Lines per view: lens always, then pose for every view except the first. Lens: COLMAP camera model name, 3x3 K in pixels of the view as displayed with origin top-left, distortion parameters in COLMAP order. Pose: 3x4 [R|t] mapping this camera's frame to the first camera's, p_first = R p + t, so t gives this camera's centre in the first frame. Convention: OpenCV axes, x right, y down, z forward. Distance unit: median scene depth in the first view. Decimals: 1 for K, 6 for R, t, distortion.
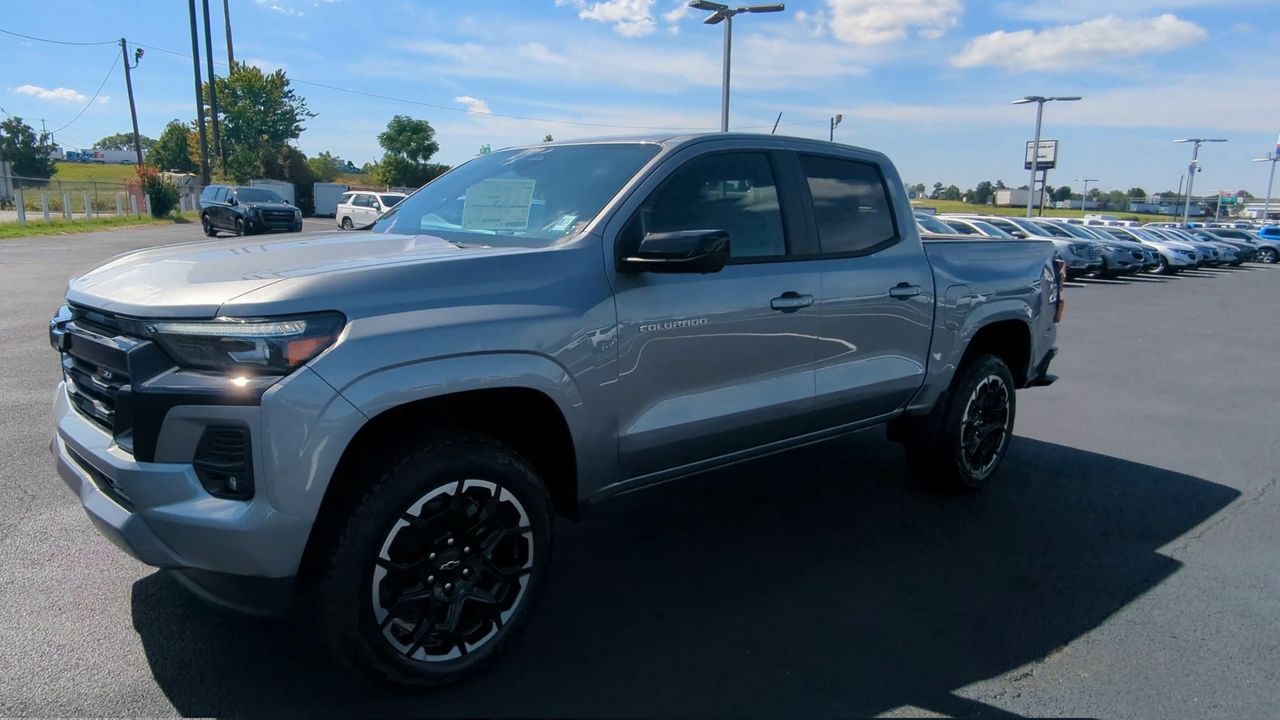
lens RADIAL K [[930.2, 0, 643.5], [0, 930.2, 409.7], [0, 0, 1]] dist [0.003200, -0.009624]
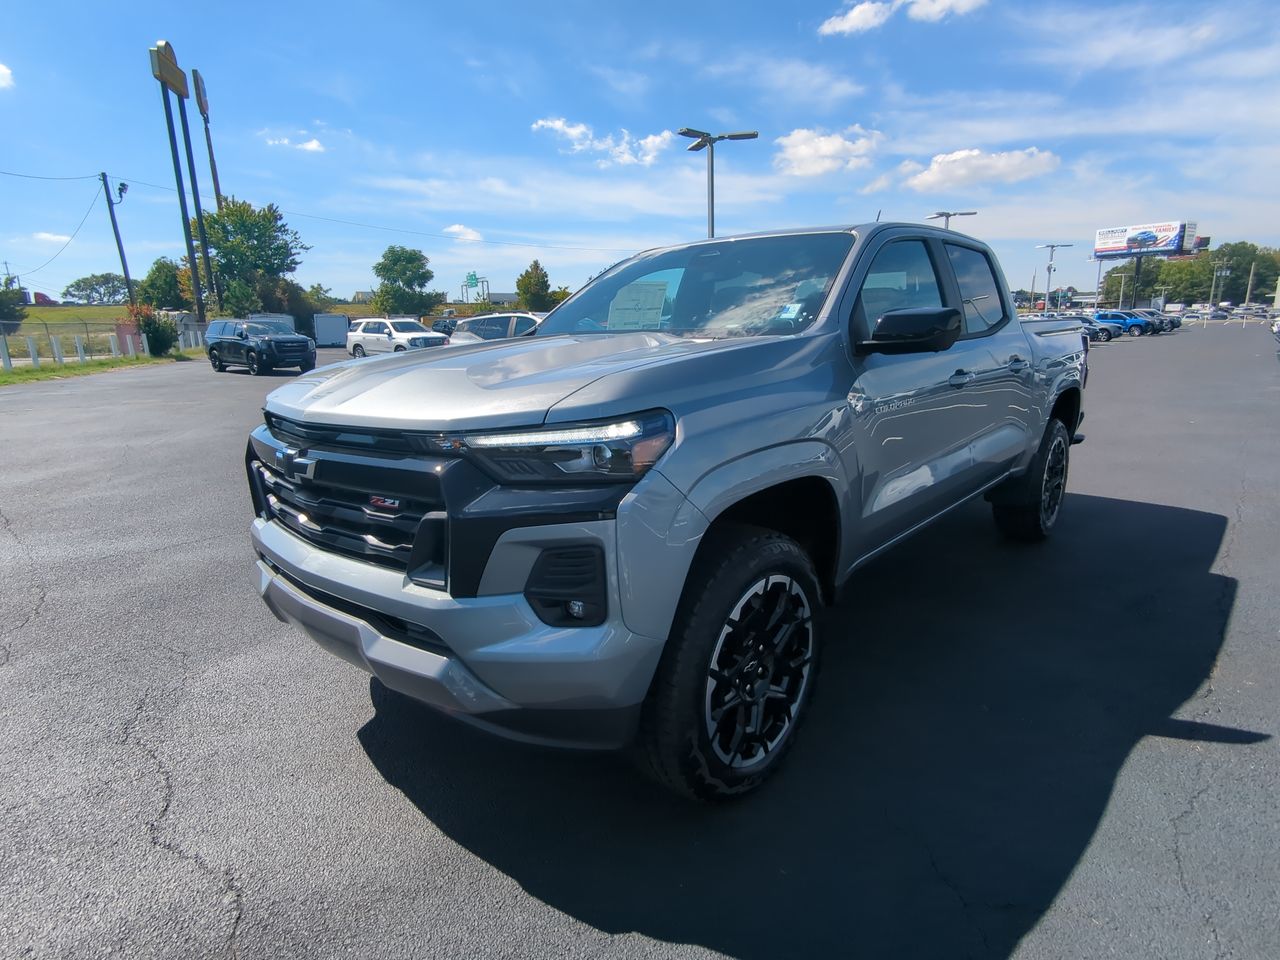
lens RADIAL K [[764.1, 0, 642.1], [0, 764.1, 518.0], [0, 0, 1]] dist [-0.006471, 0.003047]
pose [[0.976046, -0.101158, 0.192617, -0.193270], [0.097466, 0.994829, 0.028572, -0.008519], [-0.194511, -0.009114, 0.980858, 0.103092]]
